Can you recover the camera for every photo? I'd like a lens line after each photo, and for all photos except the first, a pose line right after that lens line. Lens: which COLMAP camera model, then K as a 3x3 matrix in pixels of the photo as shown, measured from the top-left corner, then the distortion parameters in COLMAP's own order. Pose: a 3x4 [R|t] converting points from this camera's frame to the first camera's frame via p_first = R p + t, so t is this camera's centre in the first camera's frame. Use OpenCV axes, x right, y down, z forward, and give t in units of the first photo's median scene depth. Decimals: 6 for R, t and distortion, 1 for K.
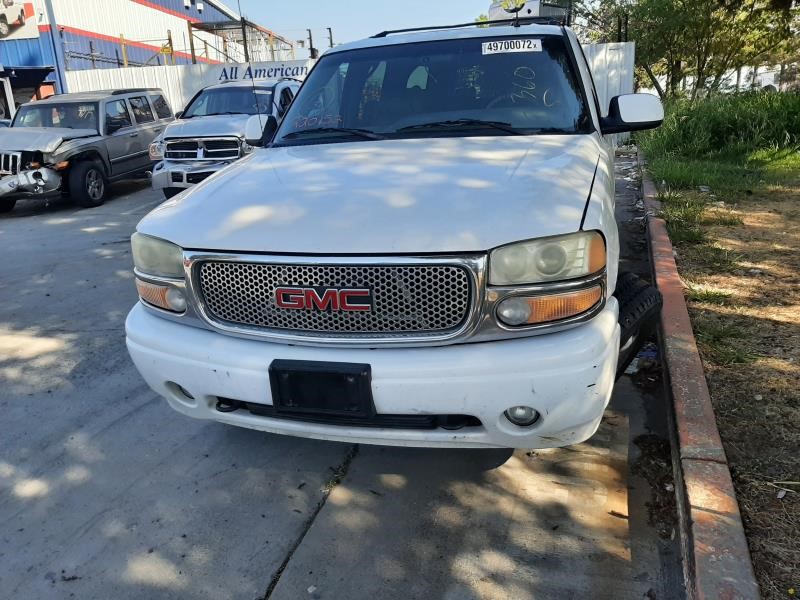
lens RADIAL K [[629.1, 0, 426.7], [0, 629.1, 299.6], [0, 0, 1]] dist [0.018281, -0.040120]
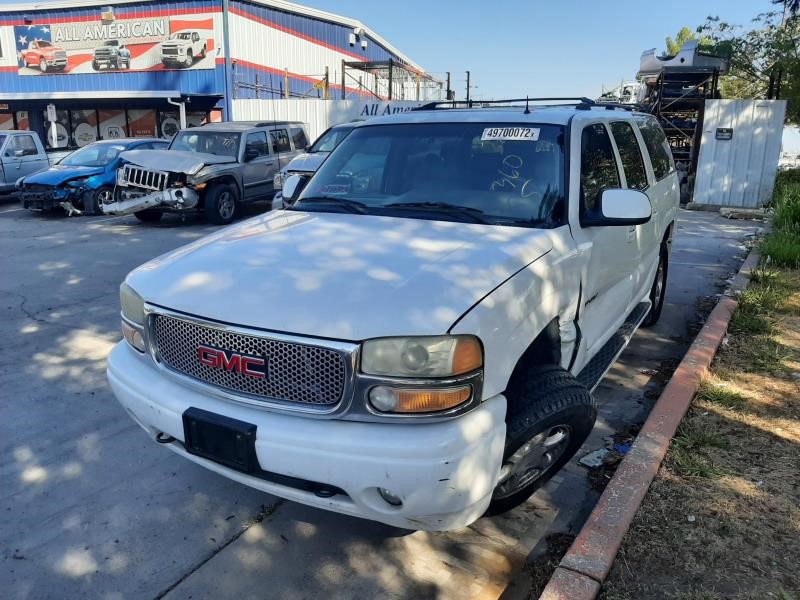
lens RADIAL K [[629.1, 0, 426.7], [0, 629.1, 299.6], [0, 0, 1]] dist [0.018281, -0.040120]
pose [[0.967282, 0.120944, -0.223021, 0.226733], [-0.130983, 0.990908, -0.030727, -0.066625], [0.217278, 0.058934, 0.974329, -0.028481]]
